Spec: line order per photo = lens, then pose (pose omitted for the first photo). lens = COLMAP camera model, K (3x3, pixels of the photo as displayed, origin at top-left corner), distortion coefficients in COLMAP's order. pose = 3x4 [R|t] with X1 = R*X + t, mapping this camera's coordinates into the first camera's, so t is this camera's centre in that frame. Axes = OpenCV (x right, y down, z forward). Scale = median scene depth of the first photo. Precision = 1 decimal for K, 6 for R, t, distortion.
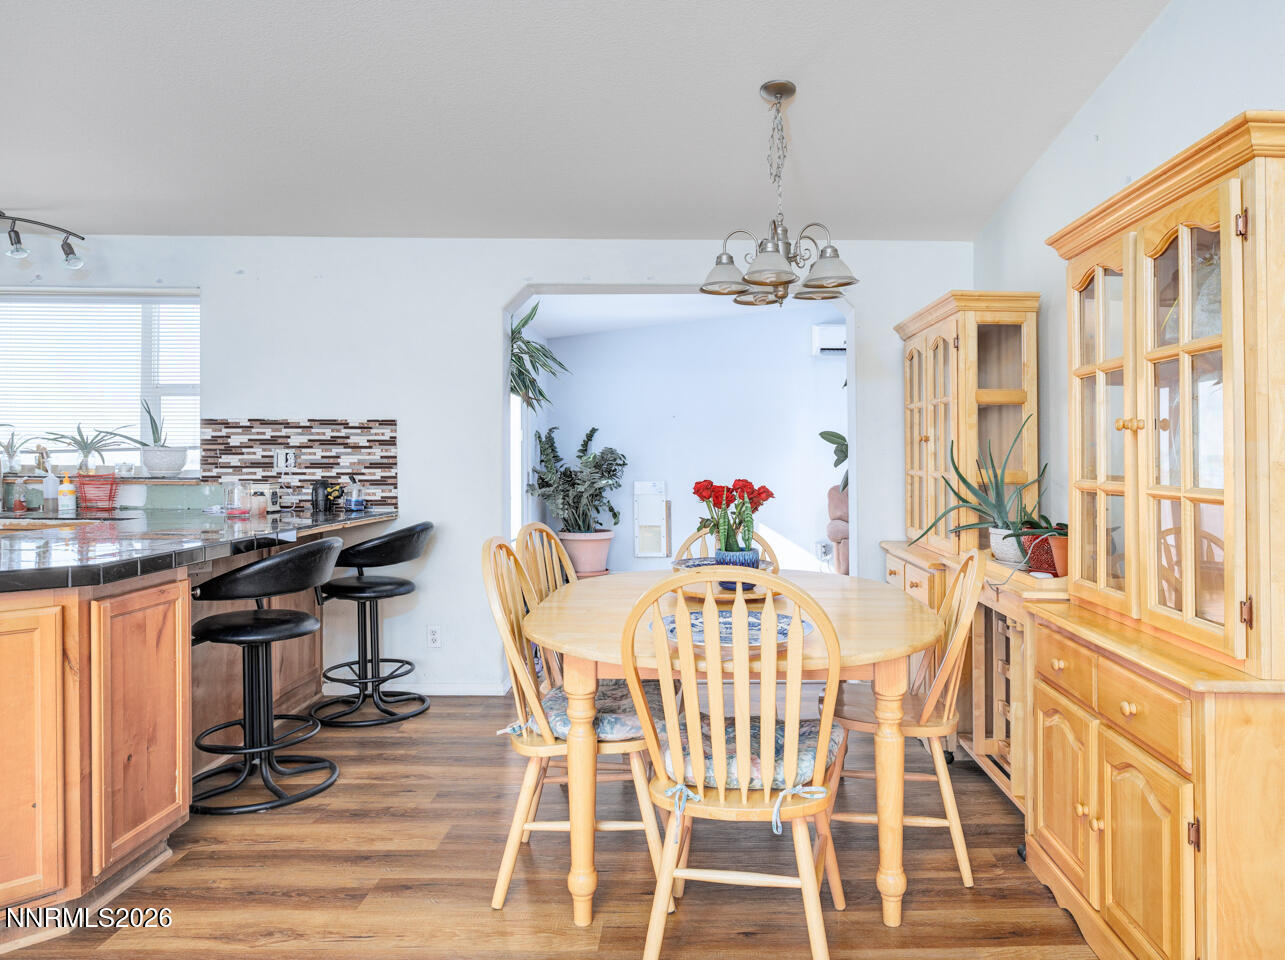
lens RADIAL K [[883.5, 0, 707.9], [0, 883.5, 488.9], [0, 0, 1]] dist [-0.011474, 0.001353]
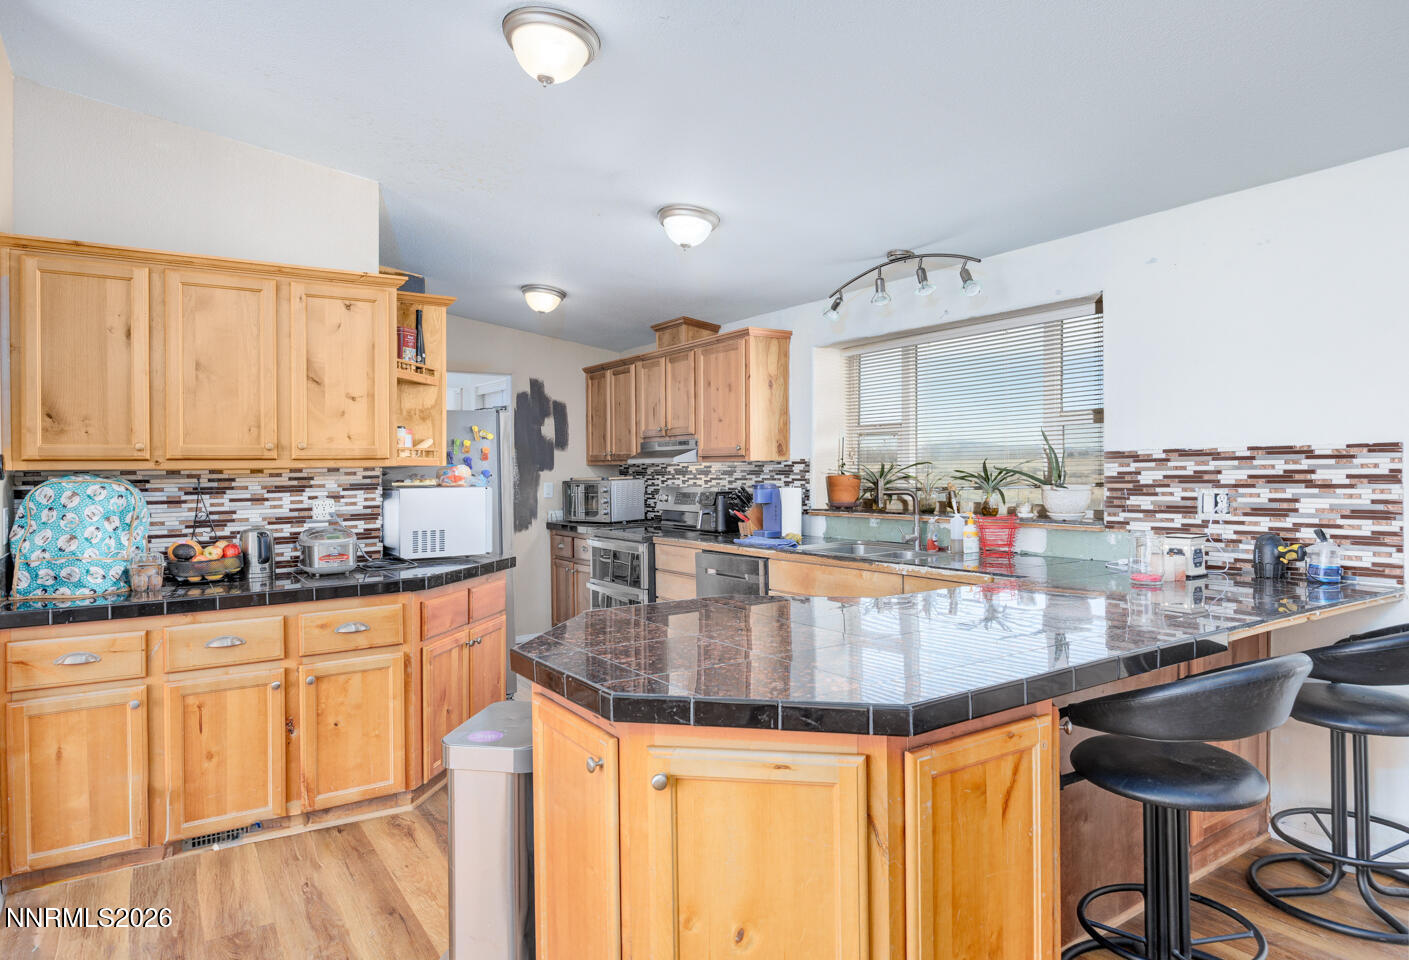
lens RADIAL K [[849.3, 0, 700.6], [0, 849.3, 480.5], [0, 0, 1]] dist [-0.000172, -0.001420]
pose [[0.541417, -0.006756, -0.840727, -0.117167], [-0.009199, 0.999860, -0.013959, -0.038156], [0.840704, 0.015292, 0.541279, 0.258743]]
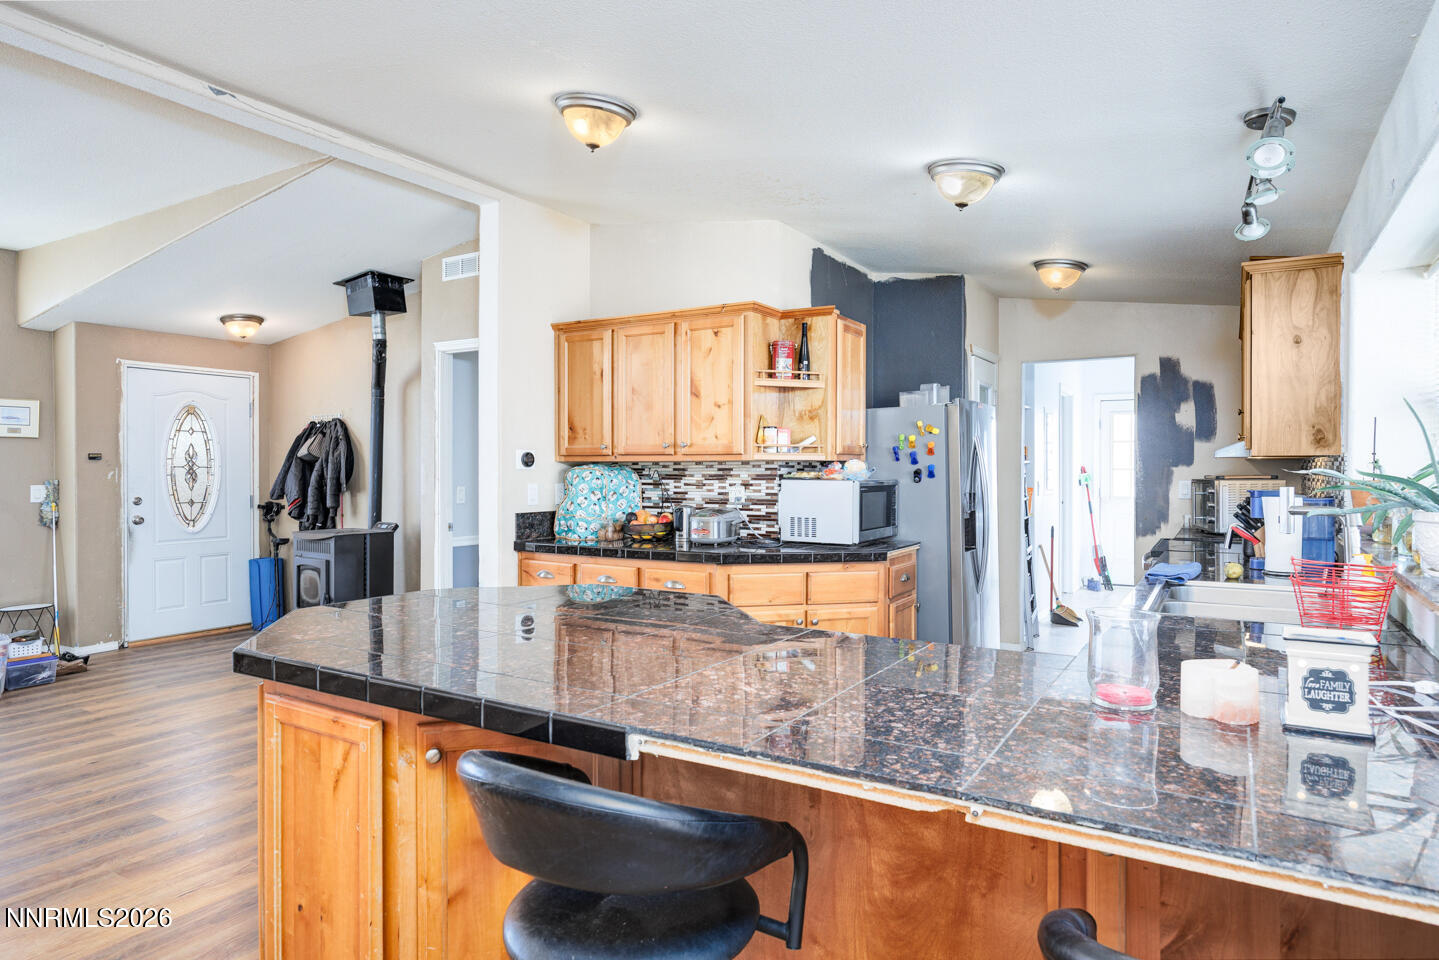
lens RADIAL K [[850.0, 0, 722.2], [0, 850.0, 471.2], [0, 0, 1]] dist [-0.005775, -0.000265]
pose [[-0.523198, -0.006457, -0.852187, -0.113326], [-0.035766, 0.999257, 0.014387, -0.062282], [0.851460, 0.038007, -0.523040, 0.970188]]
